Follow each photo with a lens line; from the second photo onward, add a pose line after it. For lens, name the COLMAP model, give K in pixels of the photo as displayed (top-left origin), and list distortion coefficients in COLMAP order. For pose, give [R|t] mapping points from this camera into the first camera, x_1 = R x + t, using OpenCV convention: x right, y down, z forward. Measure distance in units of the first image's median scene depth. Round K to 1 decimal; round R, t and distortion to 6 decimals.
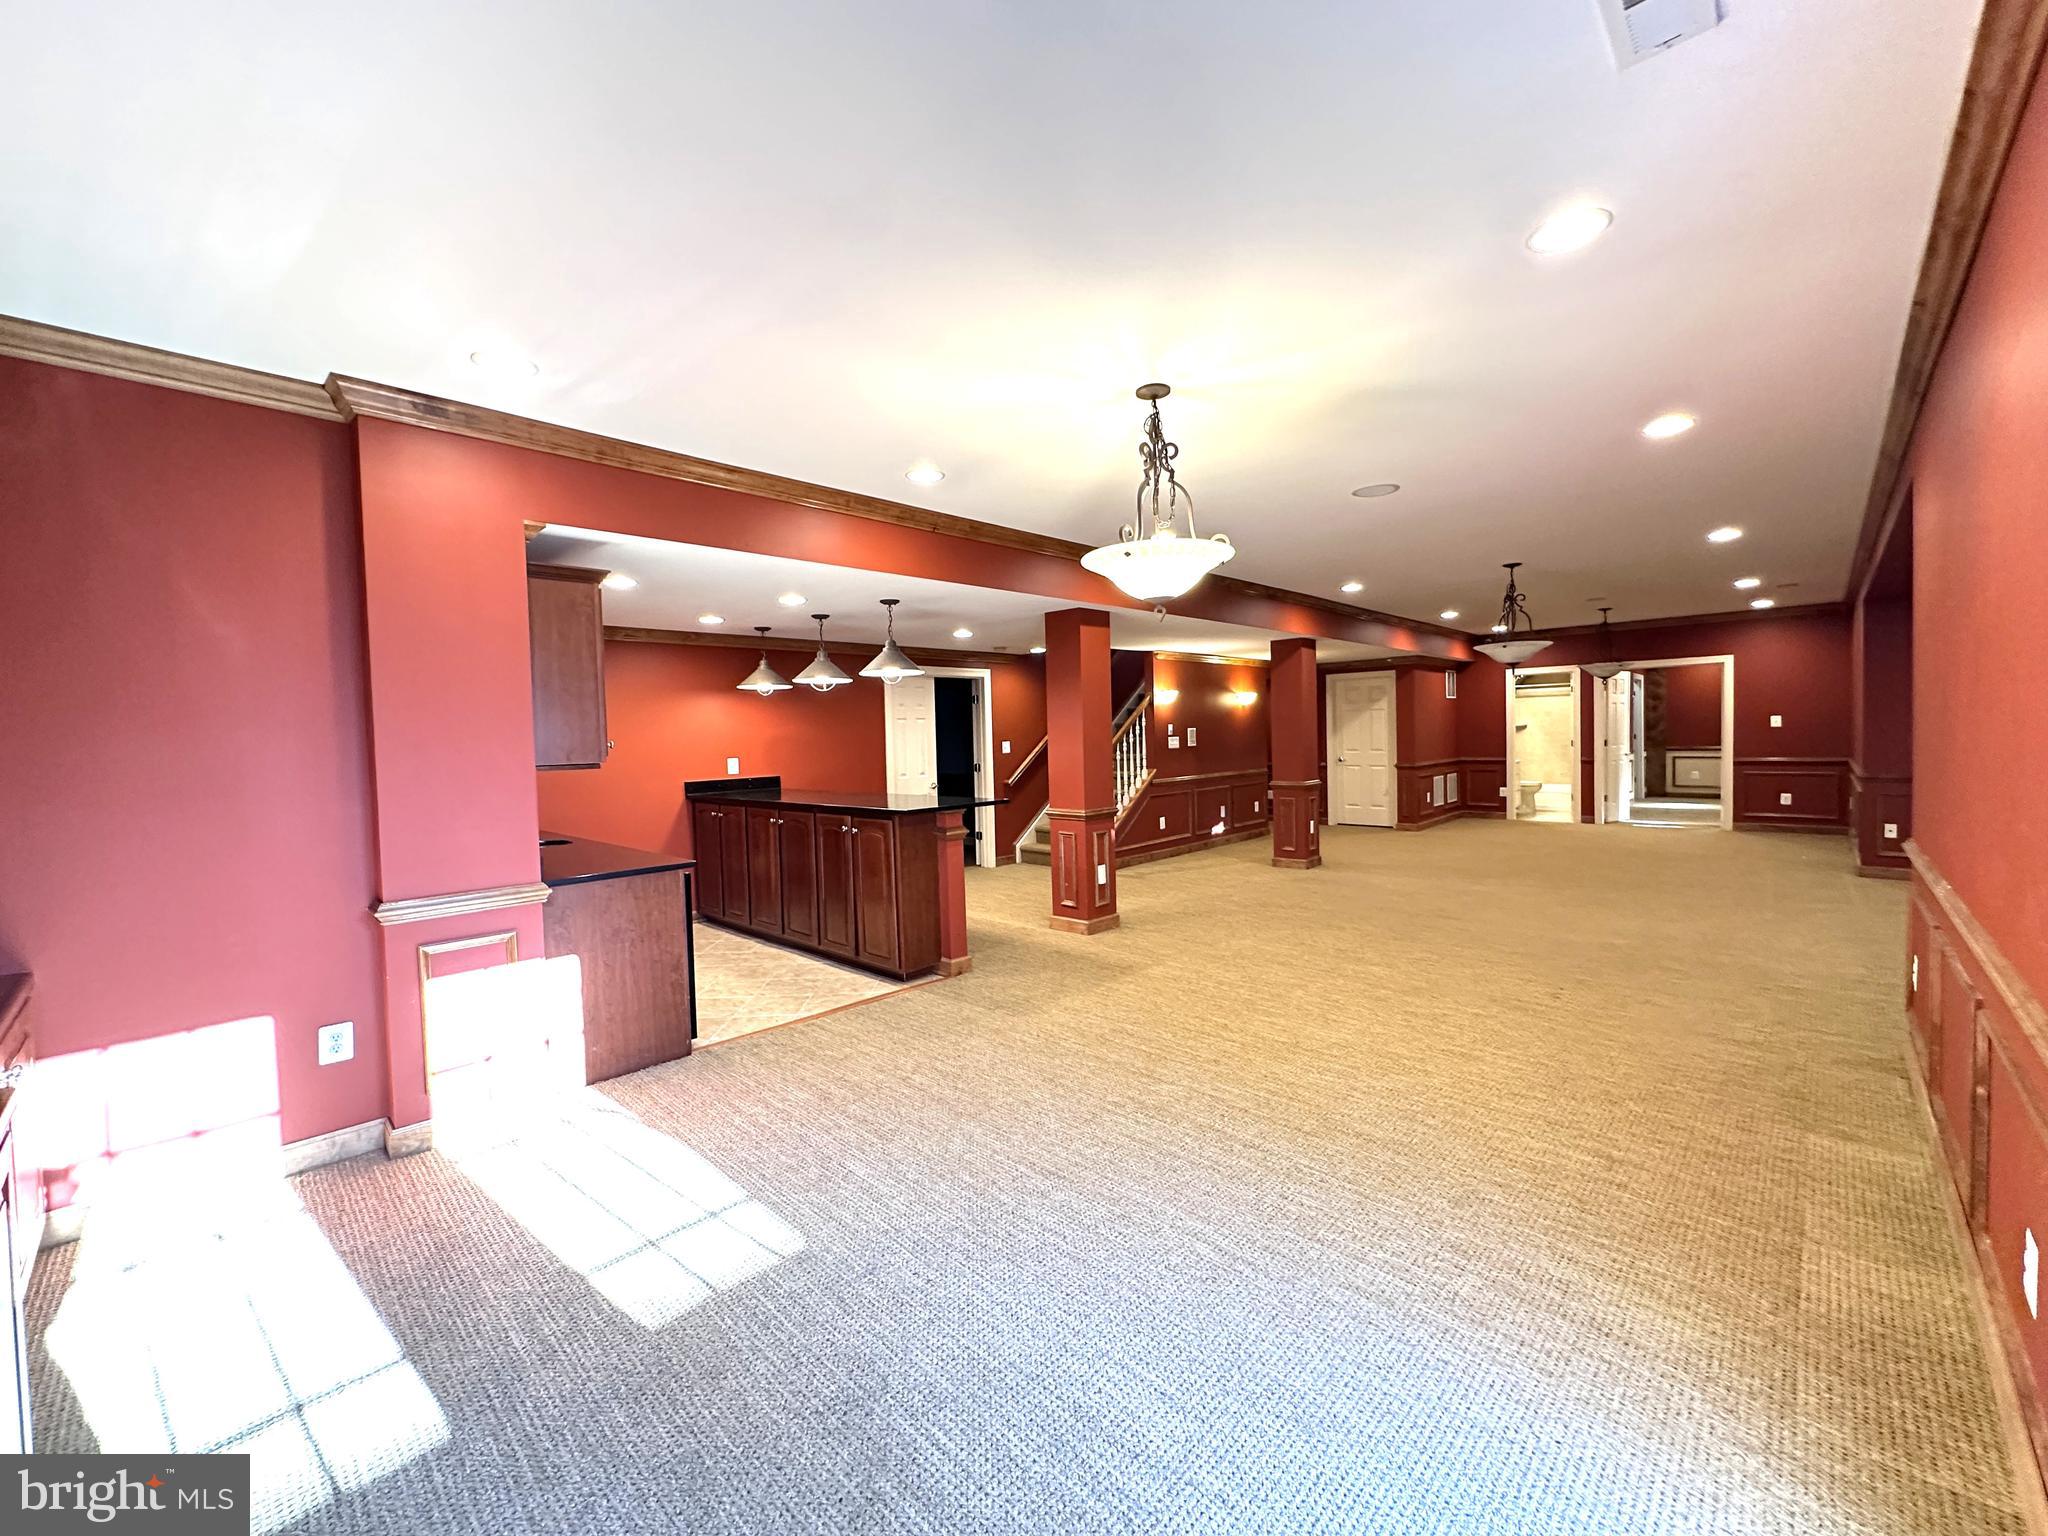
lens RADIAL K [[816.3, 0, 1029.0], [0, 816.3, 765.1], [0, 0, 1]] dist [-0.000915, 0.000019]
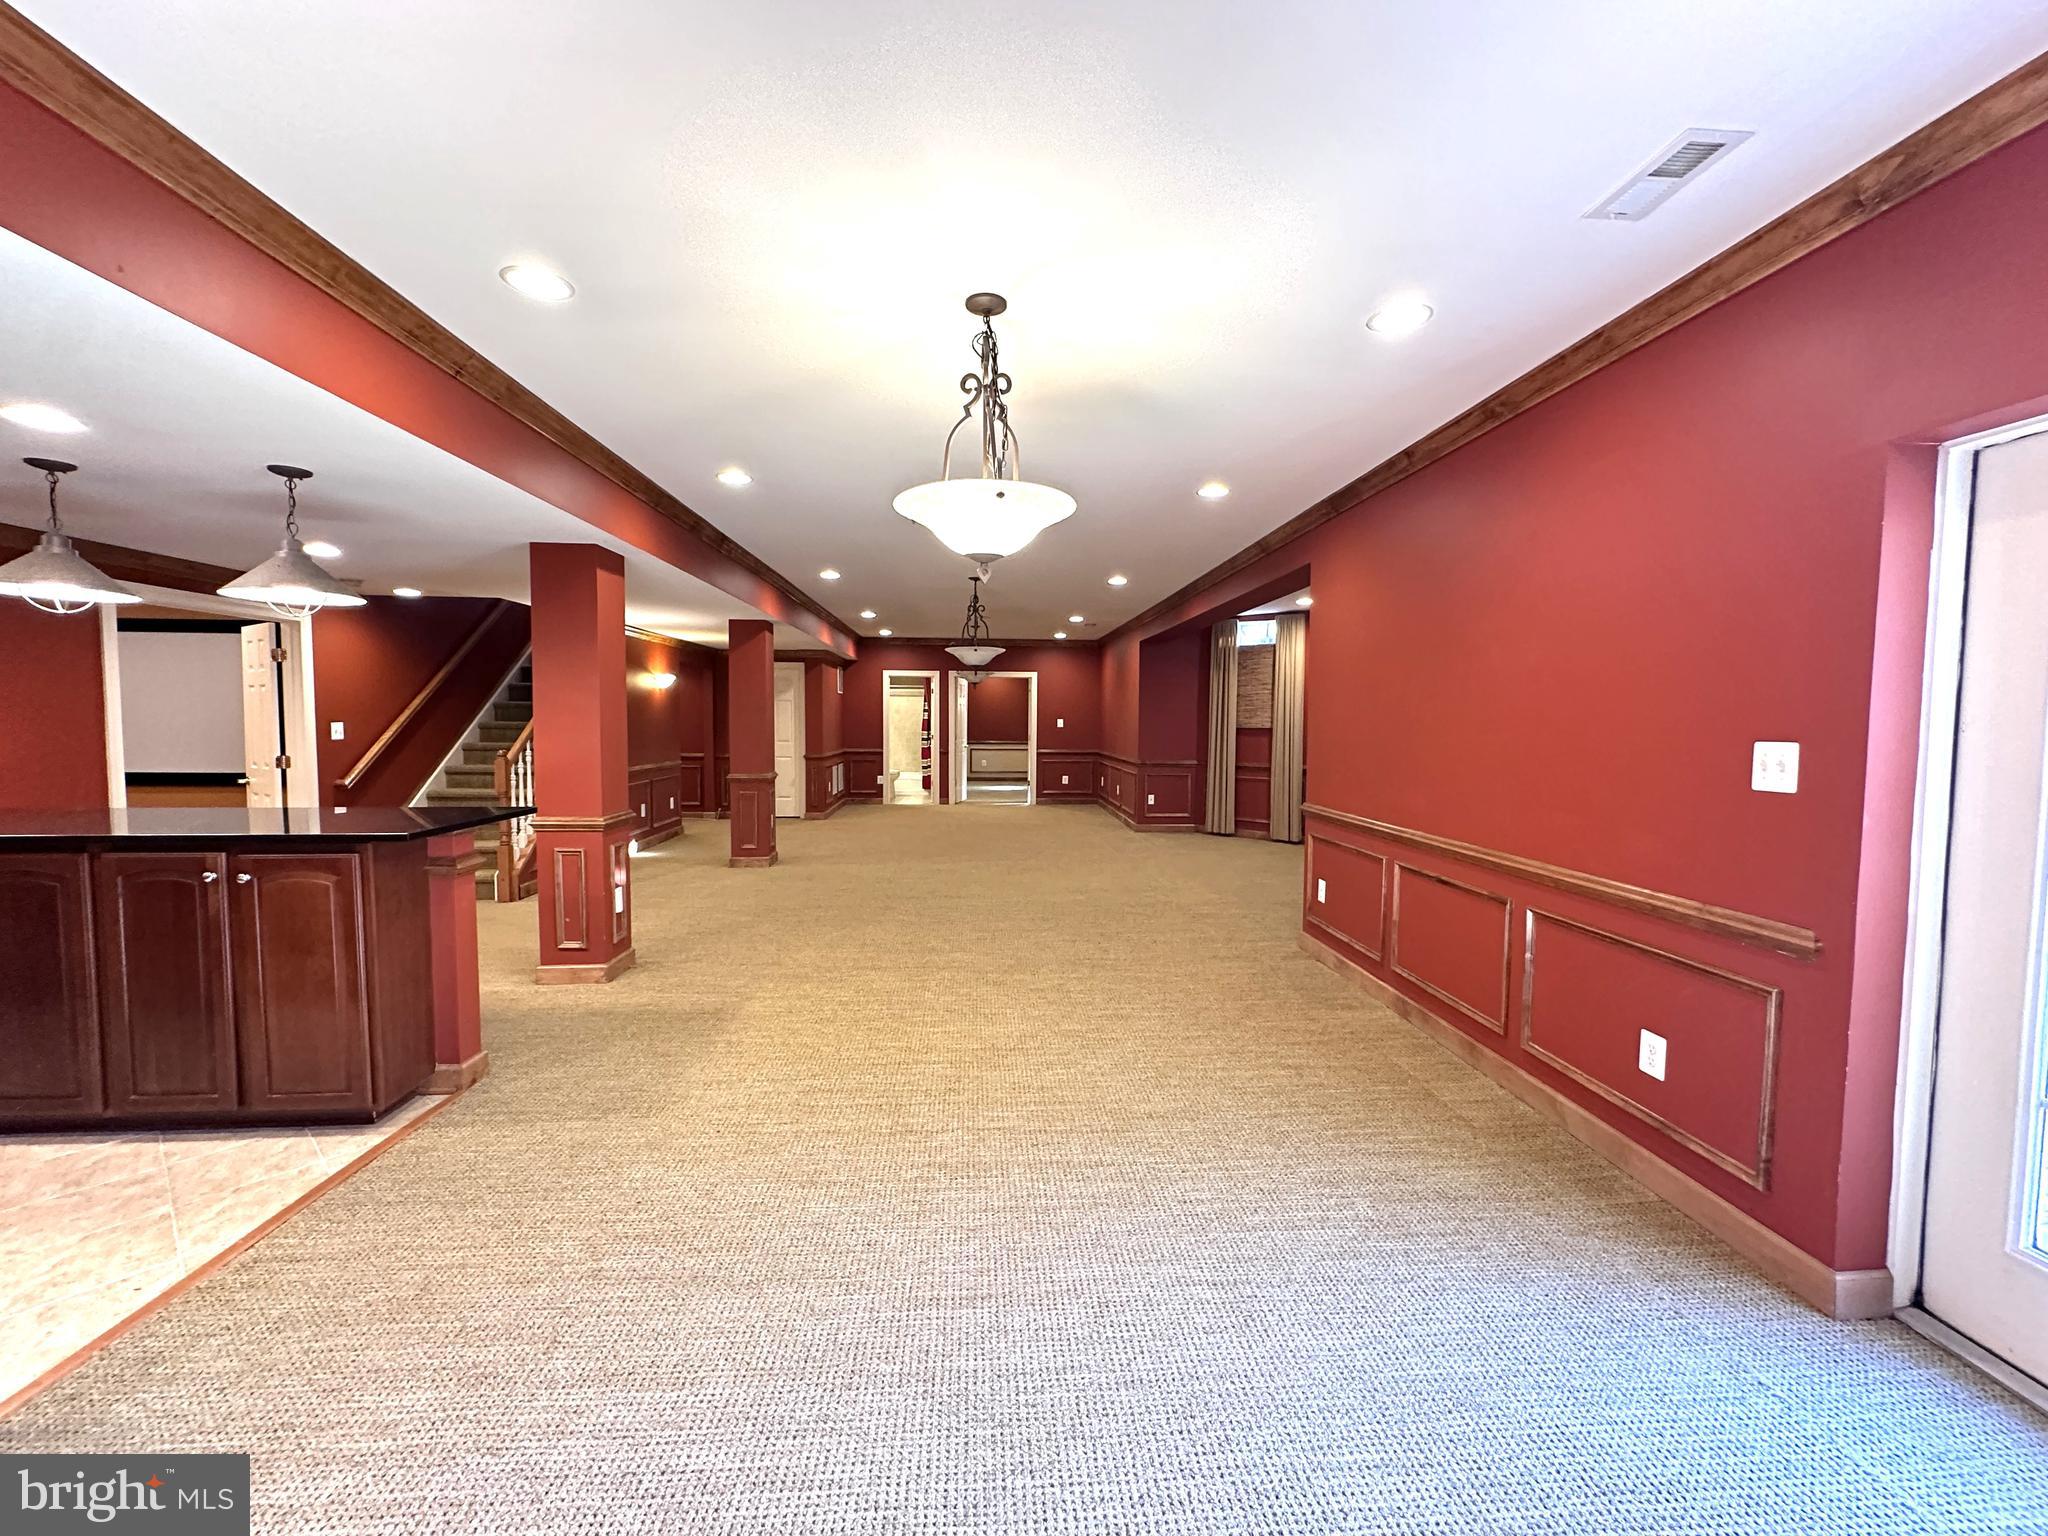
lens RADIAL K [[816.3, 0, 1024.0], [0, 816.3, 765.7], [0, 0, 1]] dist [-0.000915, 0.000019]
pose [[0.673246, -0.011921, 0.739322, -0.225461], [0.003514, 0.999910, 0.012923, -0.000334], [-0.739410, -0.006103, 0.673228, 0.211599]]
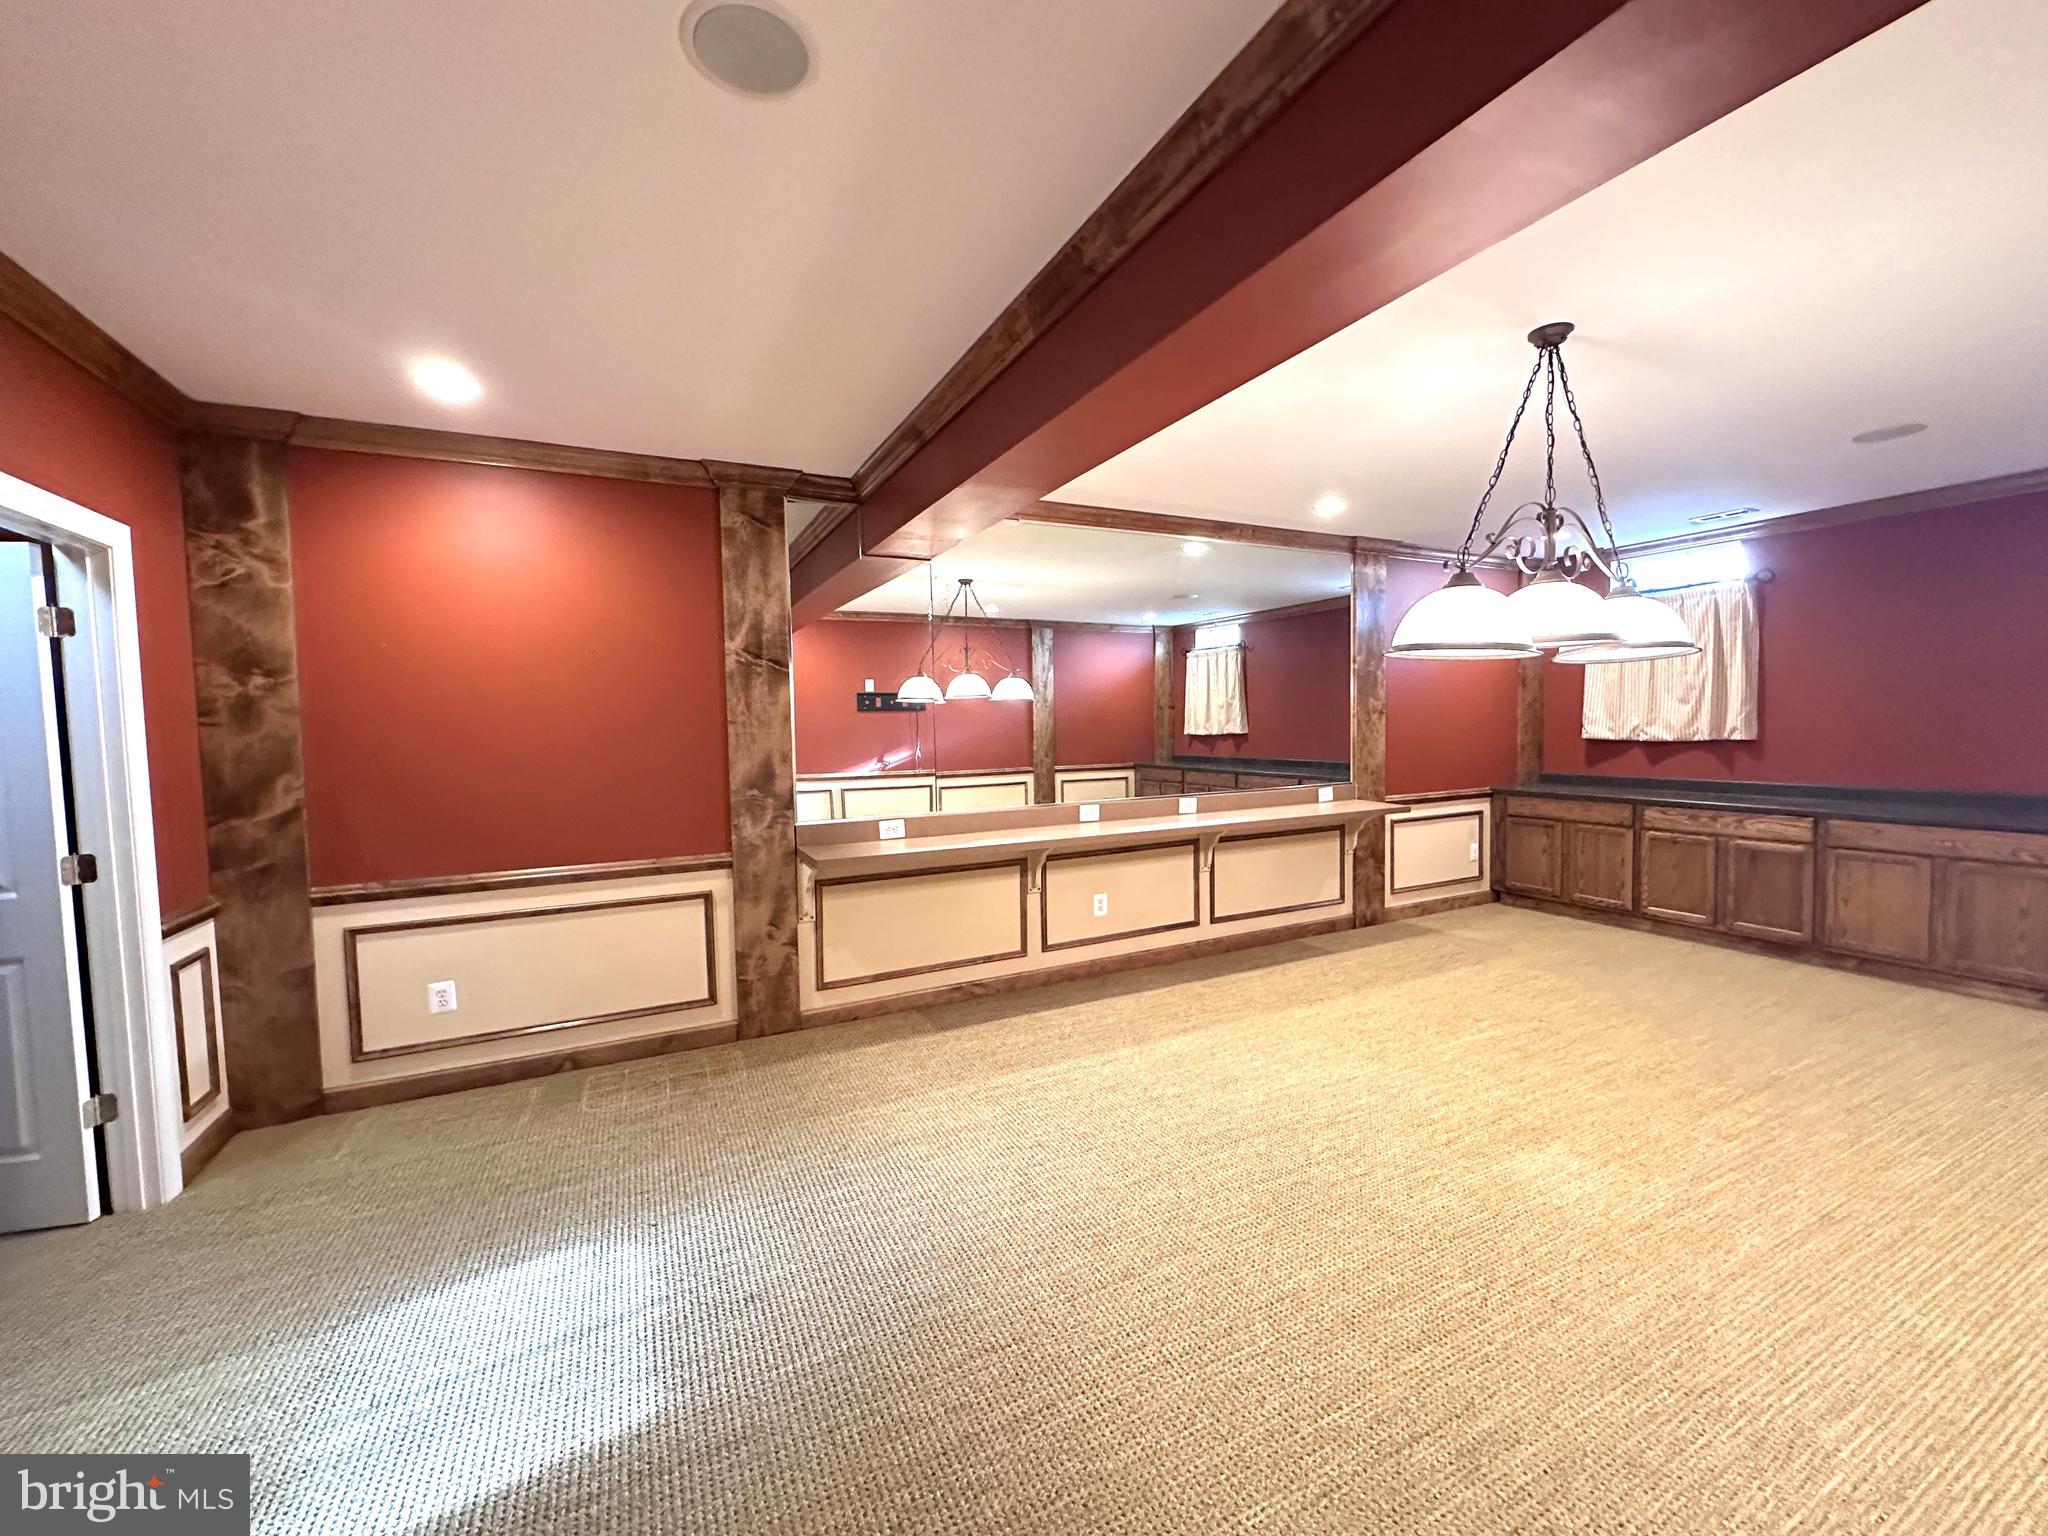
lens RADIAL K [[816.3, 0, 1028.6], [0, 816.3, 767.4], [0, 0, 1]] dist [-0.000915, 0.000019]
pose [[0.332223, -0.030234, 0.942716, 1.160438], [0.046124, 0.998811, 0.015778, -0.089727], [-0.942073, 0.038240, 0.333222, 1.350402]]
